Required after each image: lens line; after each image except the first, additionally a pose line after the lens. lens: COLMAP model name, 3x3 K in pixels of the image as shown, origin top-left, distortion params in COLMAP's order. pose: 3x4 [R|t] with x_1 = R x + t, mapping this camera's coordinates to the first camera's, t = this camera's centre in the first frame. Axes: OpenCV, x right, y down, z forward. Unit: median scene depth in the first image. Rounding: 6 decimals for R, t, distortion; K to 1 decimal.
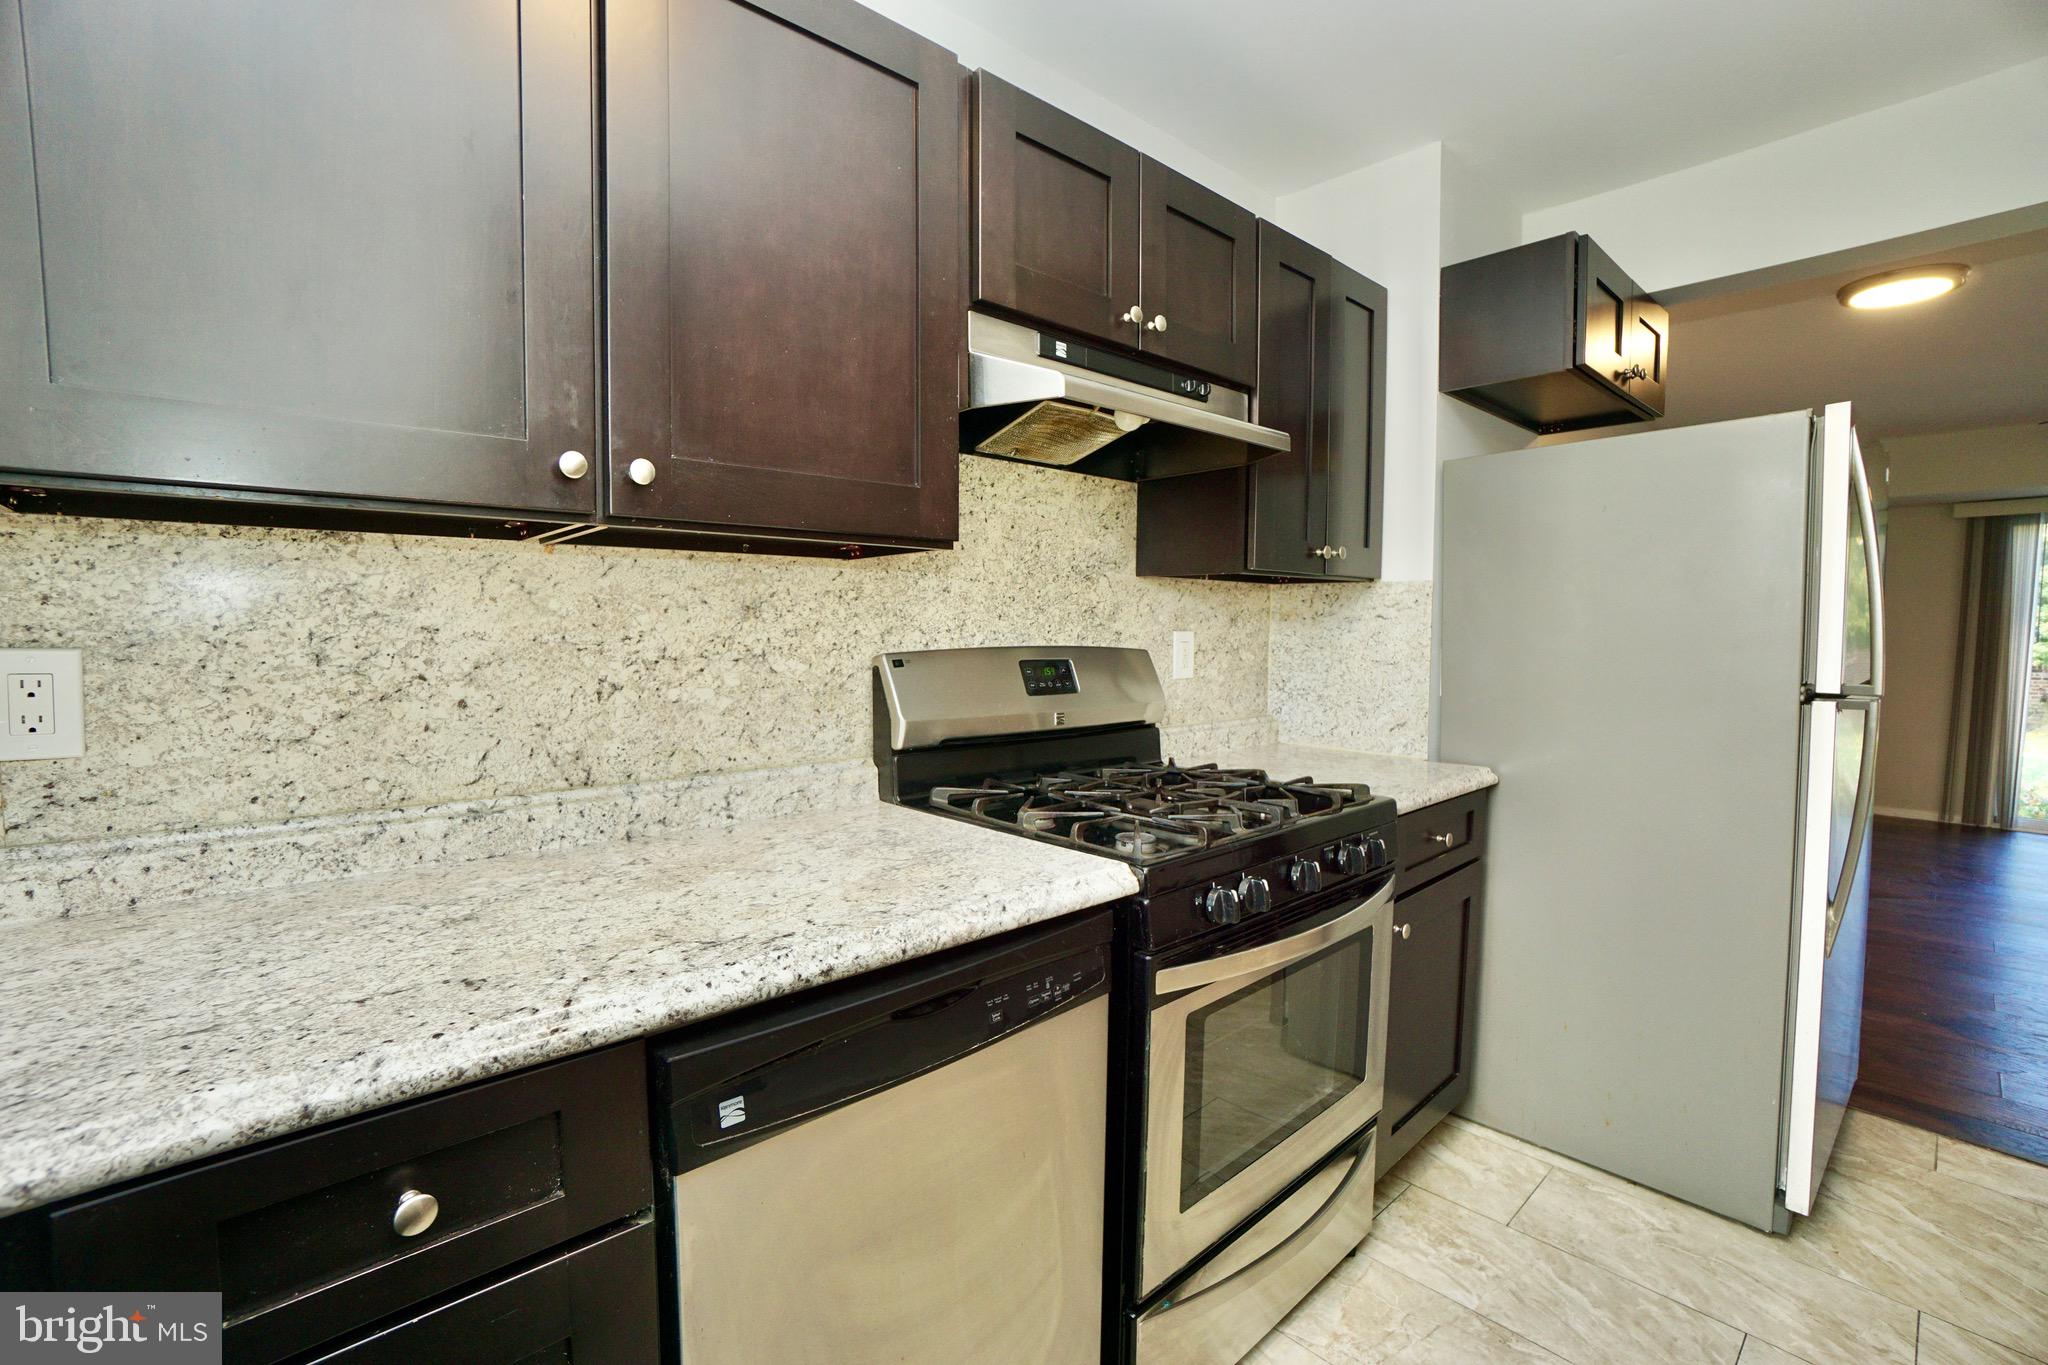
lens RADIAL K [[902.2, 0, 1008.3], [0, 902.2, 682.1], [0, 0, 1]] dist [-0.059255, 0.019520]
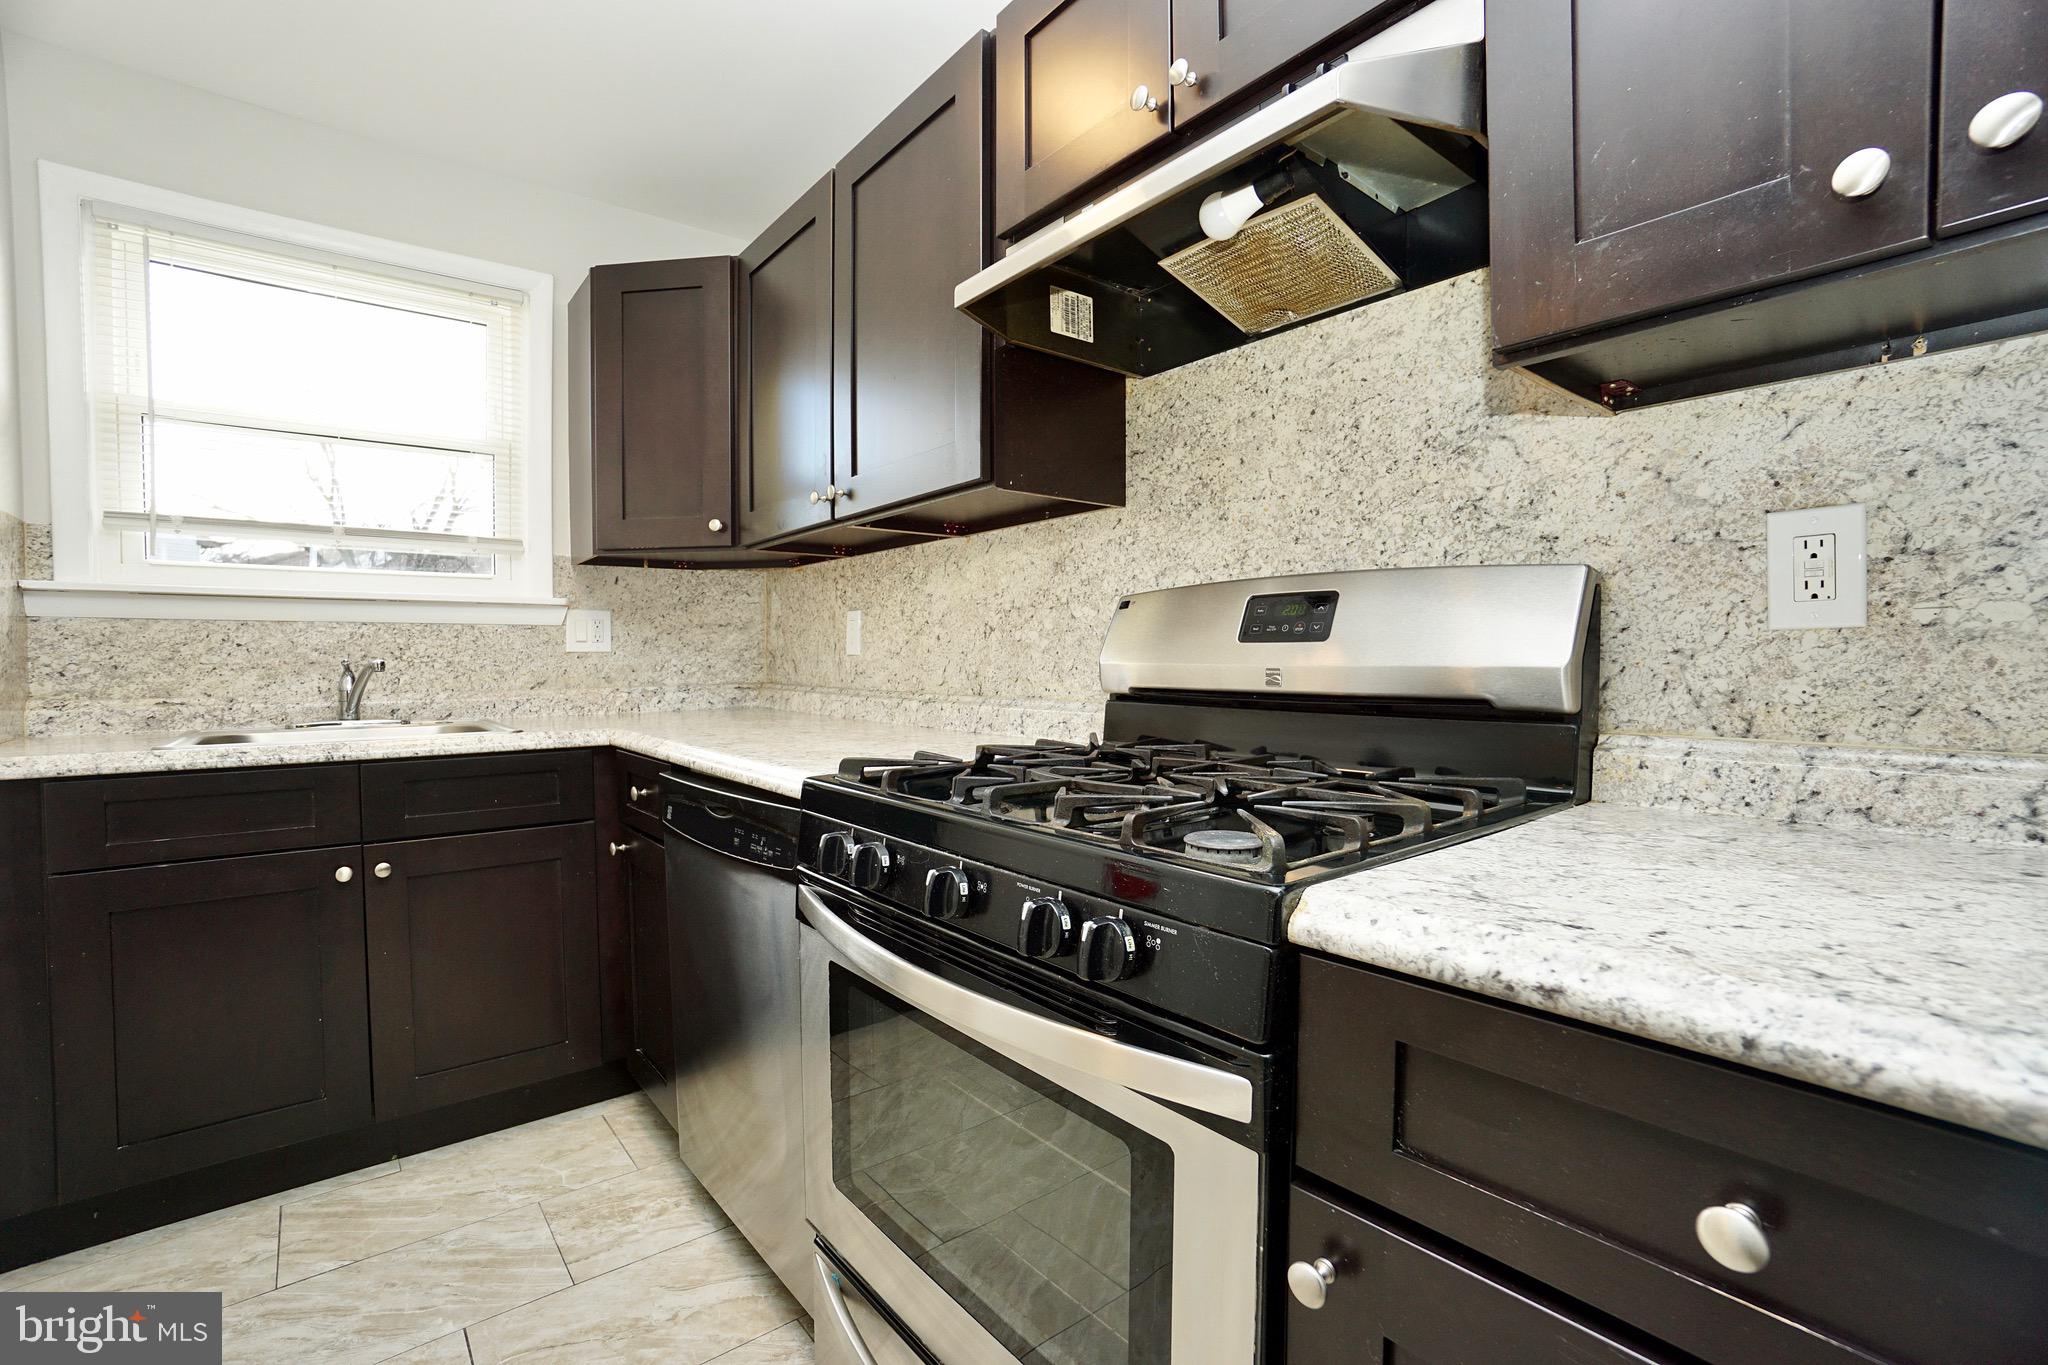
lens RADIAL K [[902.2, 0, 1020.0], [0, 902.2, 684.9], [0, 0, 1]] dist [-0.059255, 0.019520]
pose [[-0.055746, 0.016345, -0.998311, 0.802796], [-0.068657, 0.997436, 0.020165, 0.050187], [0.996082, 0.069665, -0.054481, 0.902235]]
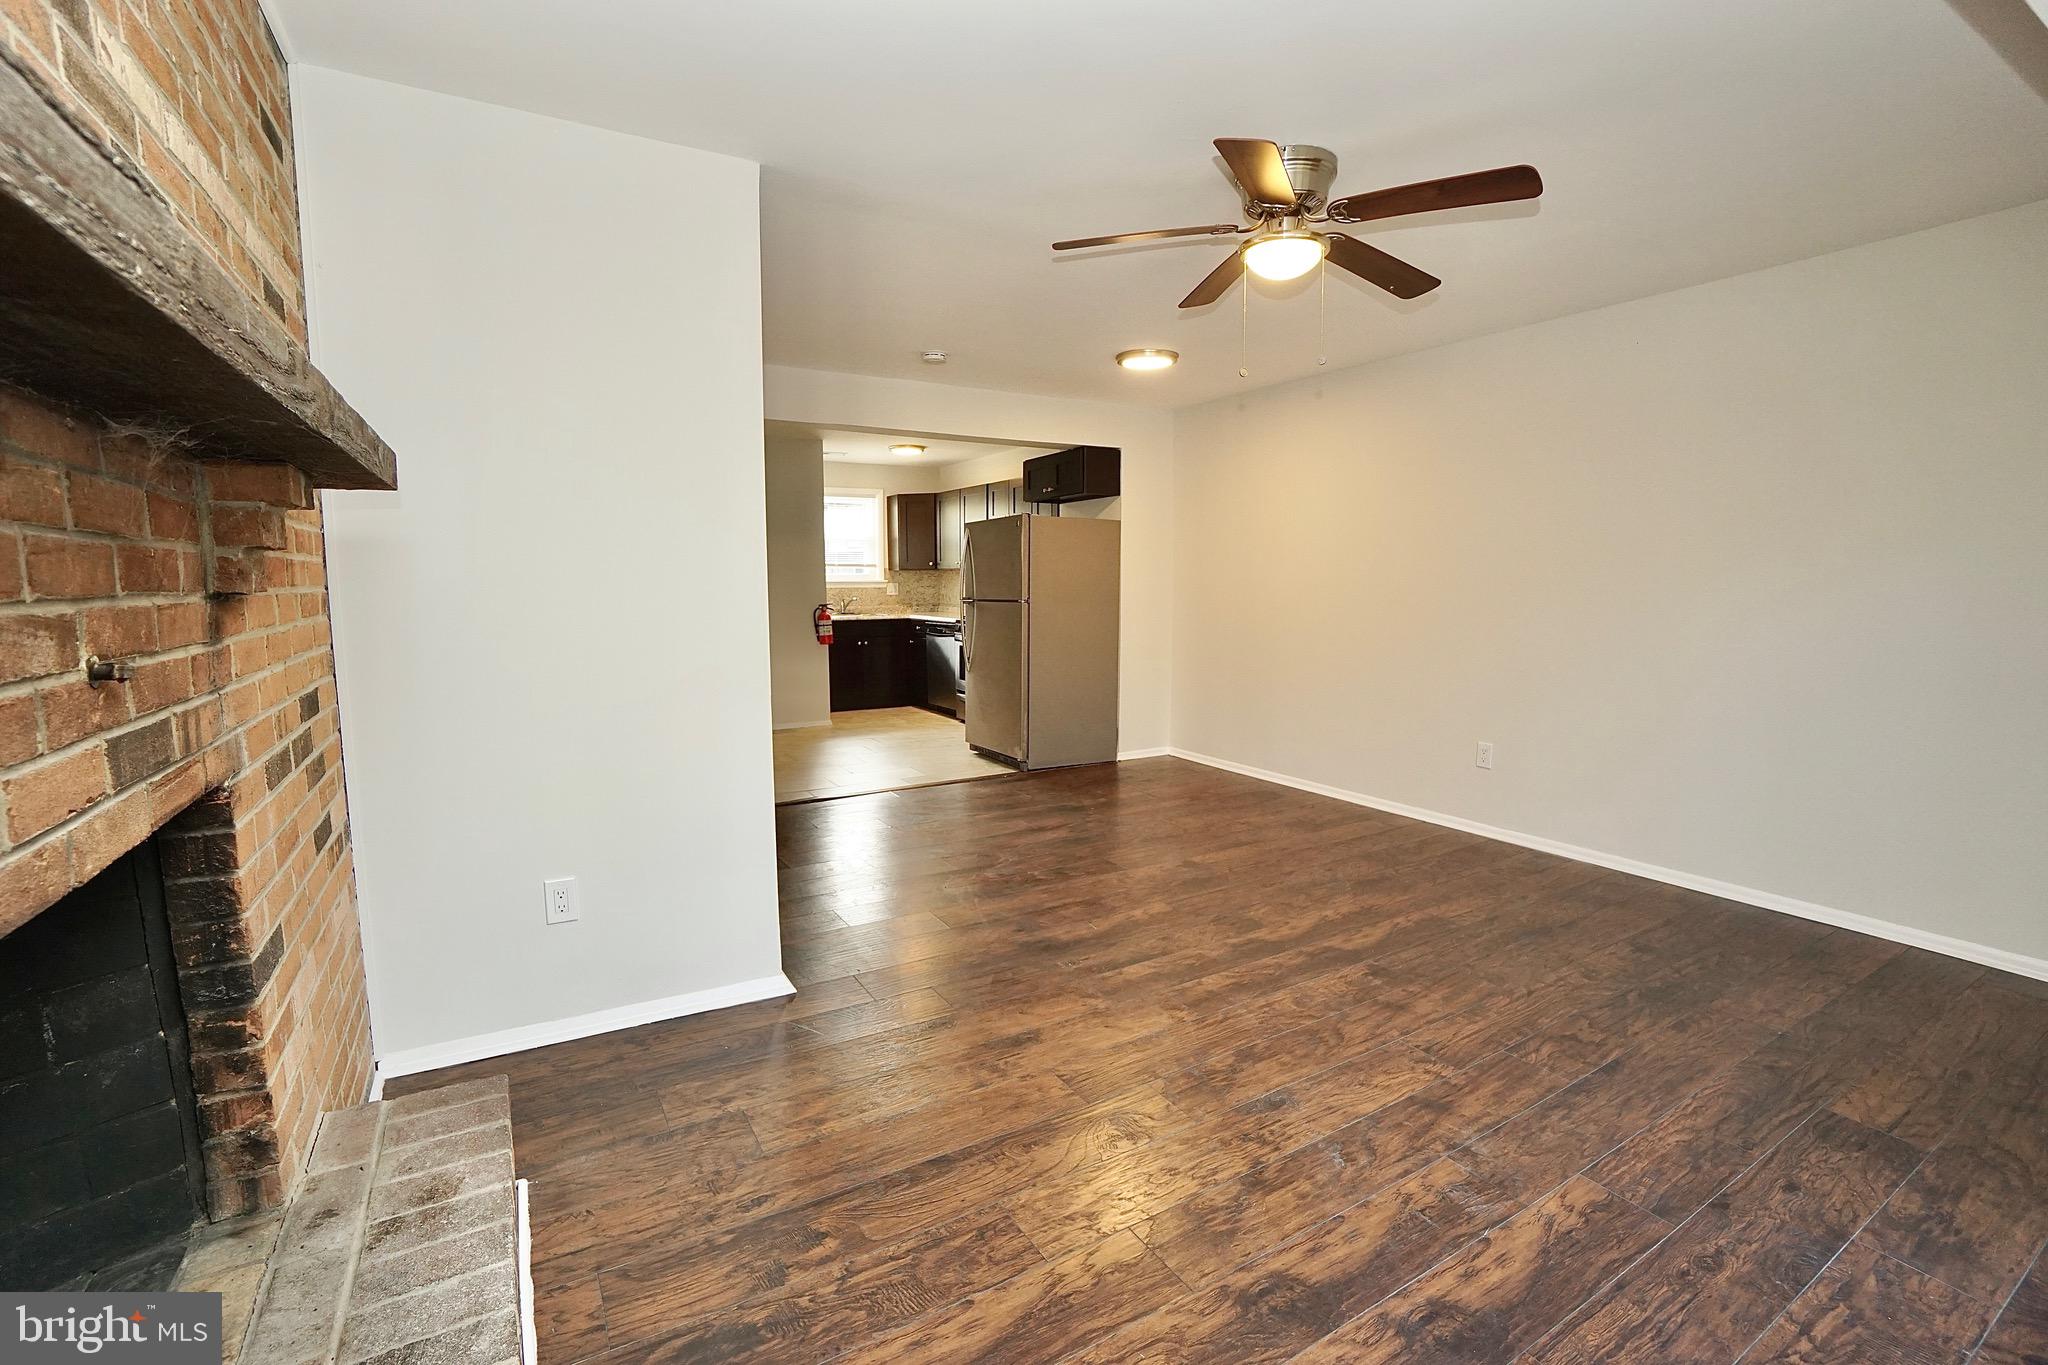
lens RADIAL K [[902.2, 0, 1024.1], [0, 902.2, 698.6], [0, 0, 1]] dist [-0.059255, 0.019520]
pose [[-0.190654, 0.118044, -0.974534, 4.586588], [-0.073118, 0.988278, 0.134013, -0.091513], [0.978930, 0.096806, -0.179788, 1.908557]]
